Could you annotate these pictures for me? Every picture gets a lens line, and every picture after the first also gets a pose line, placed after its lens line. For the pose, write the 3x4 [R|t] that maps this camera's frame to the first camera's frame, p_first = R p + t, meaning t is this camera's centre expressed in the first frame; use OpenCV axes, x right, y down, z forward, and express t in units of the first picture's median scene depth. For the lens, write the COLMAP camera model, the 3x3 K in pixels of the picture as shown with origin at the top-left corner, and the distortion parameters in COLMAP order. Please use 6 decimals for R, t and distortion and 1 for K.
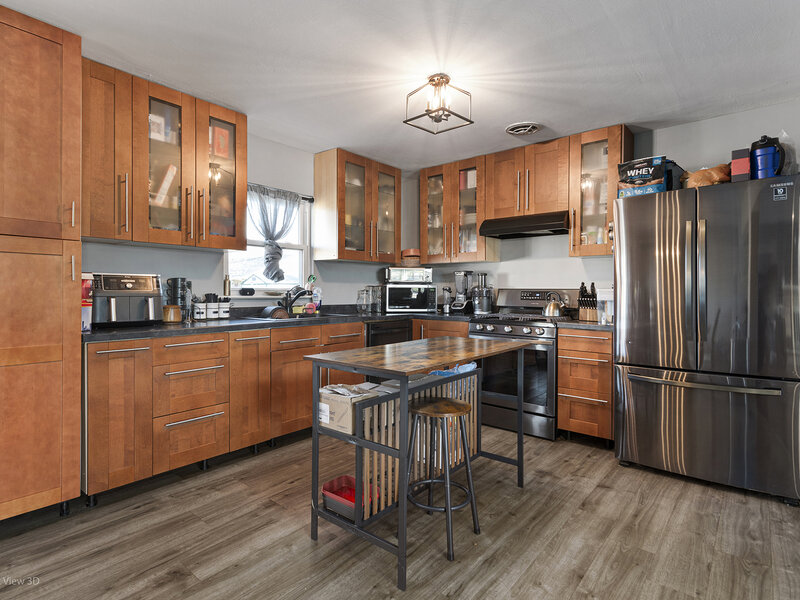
lens RADIAL K [[419.4, 0, 399.7], [0, 419.4, 288.0], [0, 0, 1]] dist [-0.001137, -0.000108]
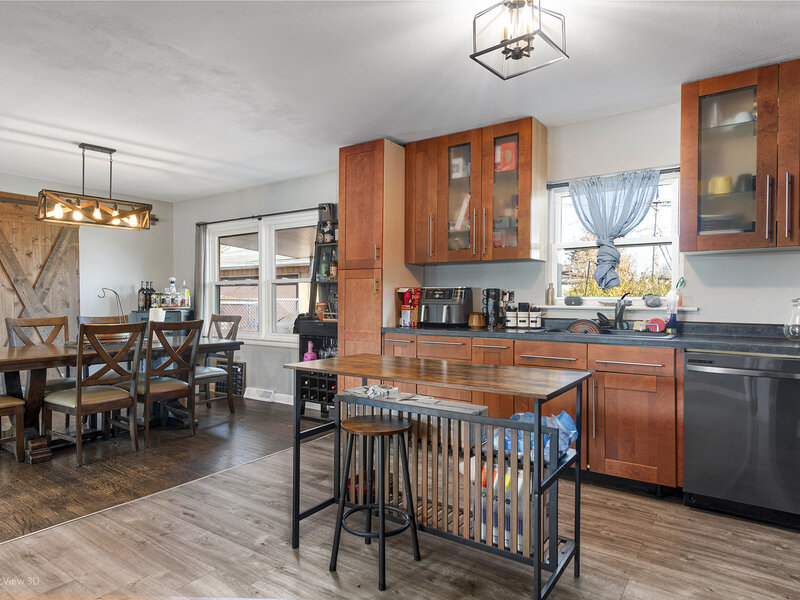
lens RADIAL K [[472.3, 0, 400.0], [0, 472.3, 300.0], [0, 0, 1]] dist [0.005322, 0.000729]
pose [[0.090391, 0.005306, -0.995892, 0.684575], [0.006152, 0.999964, 0.005886, -0.001957], [0.995887, -0.006659, 0.090356, 0.604687]]
